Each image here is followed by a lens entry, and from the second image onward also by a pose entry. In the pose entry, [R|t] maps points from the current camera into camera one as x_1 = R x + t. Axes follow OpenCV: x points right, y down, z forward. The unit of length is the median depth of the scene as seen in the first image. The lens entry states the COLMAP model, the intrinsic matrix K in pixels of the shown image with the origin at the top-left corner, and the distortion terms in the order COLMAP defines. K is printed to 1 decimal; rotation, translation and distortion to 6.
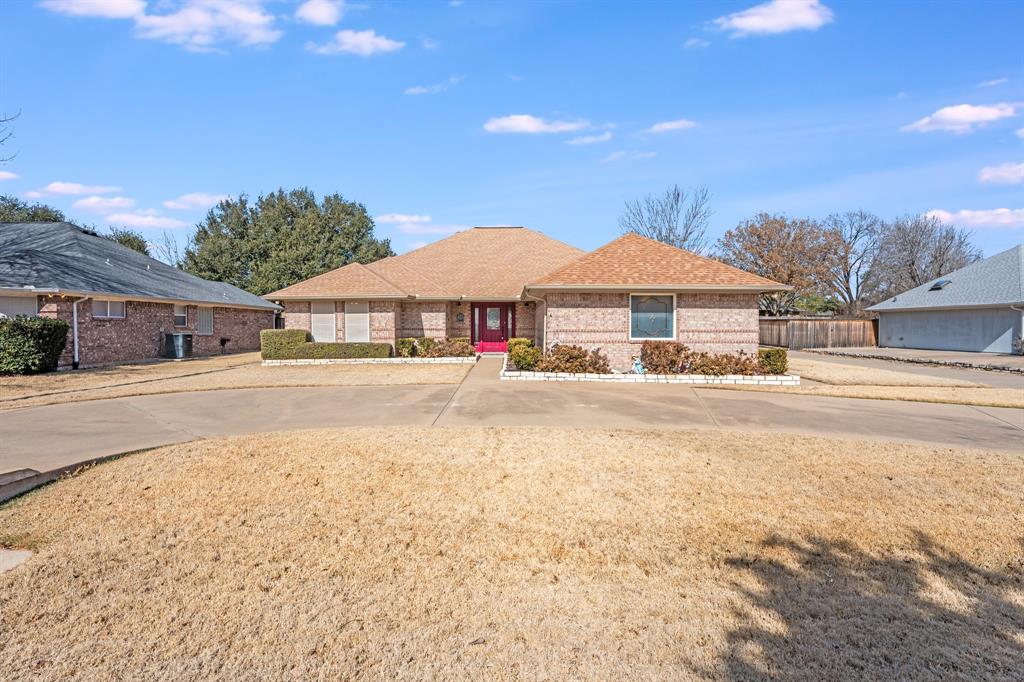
lens RADIAL K [[540.6, 0, 504.9], [0, 540.6, 345.9], [0, 0, 1]] dist [-0.040534, 0.002477]
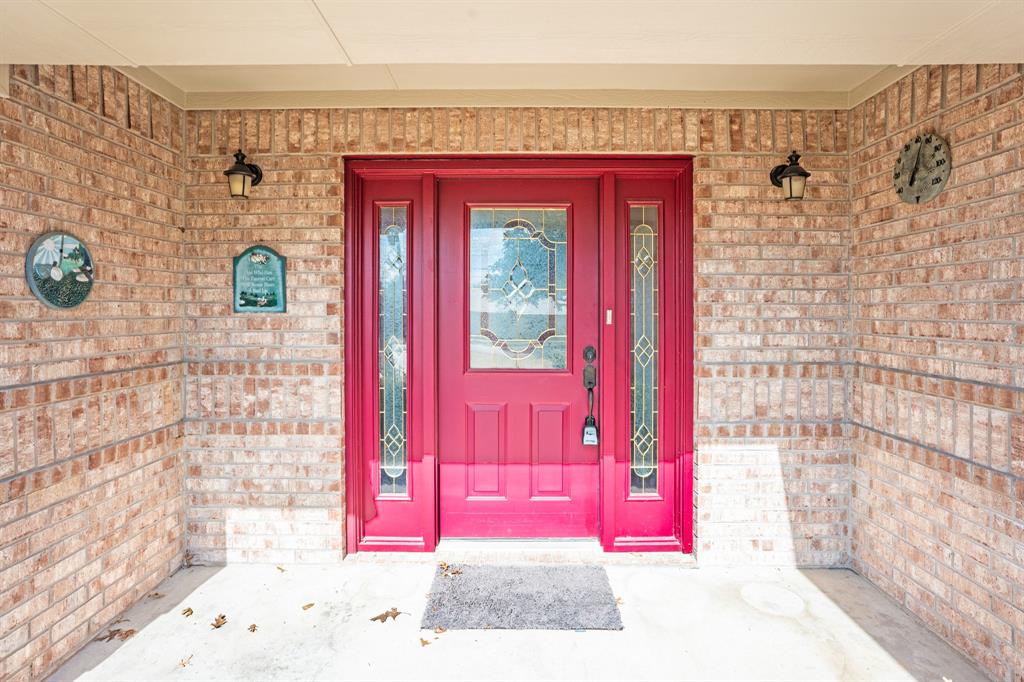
lens RADIAL K [[540.6, 0, 513.0], [0, 540.6, 336.3], [0, 0, 1]] dist [-0.040534, 0.002477]
pose [[0.999441, 0.000628, -0.033423, -0.021765], [-0.001078, 0.999909, -0.013452, -0.043539], [0.033411, 0.013480, 0.999351, 1.015362]]
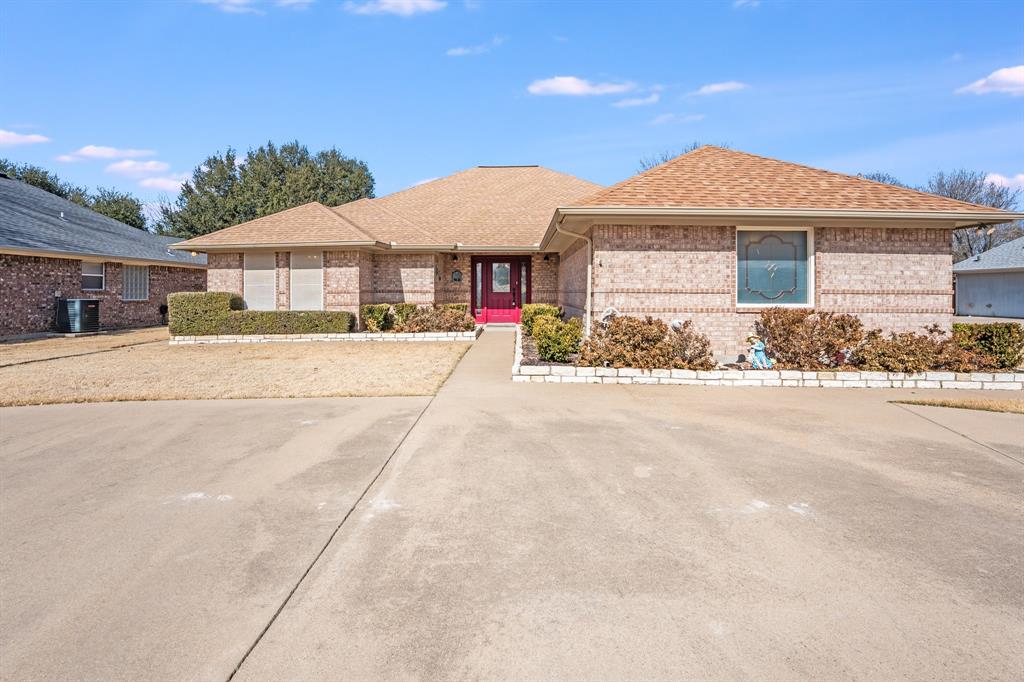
lens RADIAL K [[476.4, 0, 509.7], [0, 476.4, 323.0], [0, 0, 1]] dist [-0.063122, 0.016370]
pose [[0.999968, -0.000192, -0.007949, -0.005619], [0.000387, 0.999698, 0.024562, -0.005302], [0.007942, -0.024565, 0.999667, 0.406572]]
